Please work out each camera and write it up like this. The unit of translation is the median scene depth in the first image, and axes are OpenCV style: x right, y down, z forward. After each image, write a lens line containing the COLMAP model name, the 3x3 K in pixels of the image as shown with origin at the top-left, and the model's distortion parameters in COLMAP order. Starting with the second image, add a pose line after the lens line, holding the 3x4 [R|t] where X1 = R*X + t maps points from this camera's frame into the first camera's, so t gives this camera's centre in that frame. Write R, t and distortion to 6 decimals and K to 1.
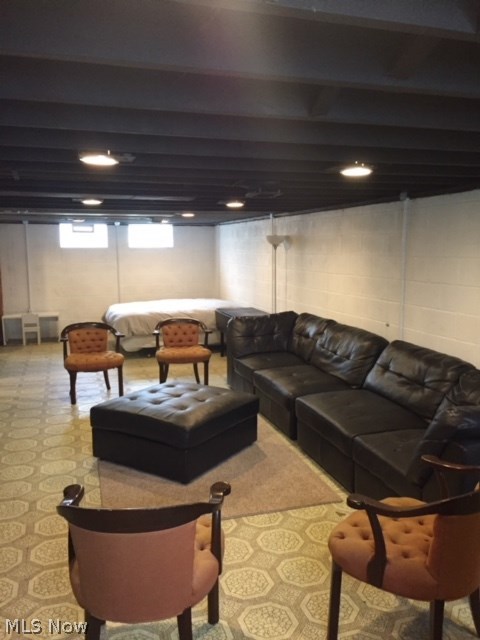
lens RADIAL K [[545.0, 0, 242.6], [0, 545.0, 321.9], [0, 0, 1]] dist [0.076933, -0.108644]
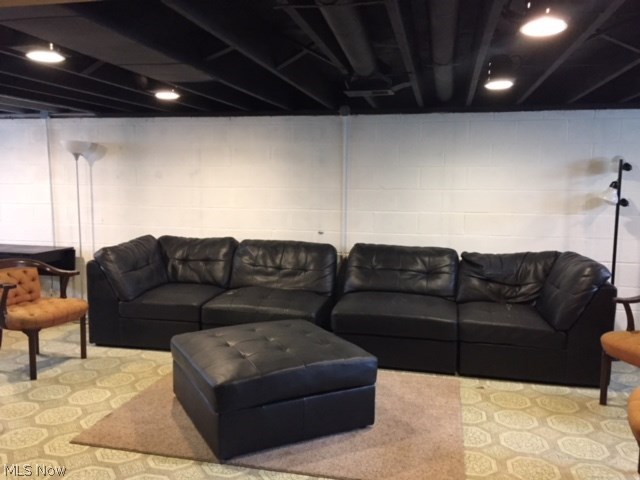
lens RADIAL K [[545.0, 0, 320.0], [0, 545.0, 240.0], [0, 0, 1]] dist [0.076933, -0.108644]
pose [[0.508478, -0.093273, 0.856009, -0.707375], [0.108289, 0.993150, 0.043891, -0.029557], [-0.854239, 0.070378, 0.515095, 0.512268]]
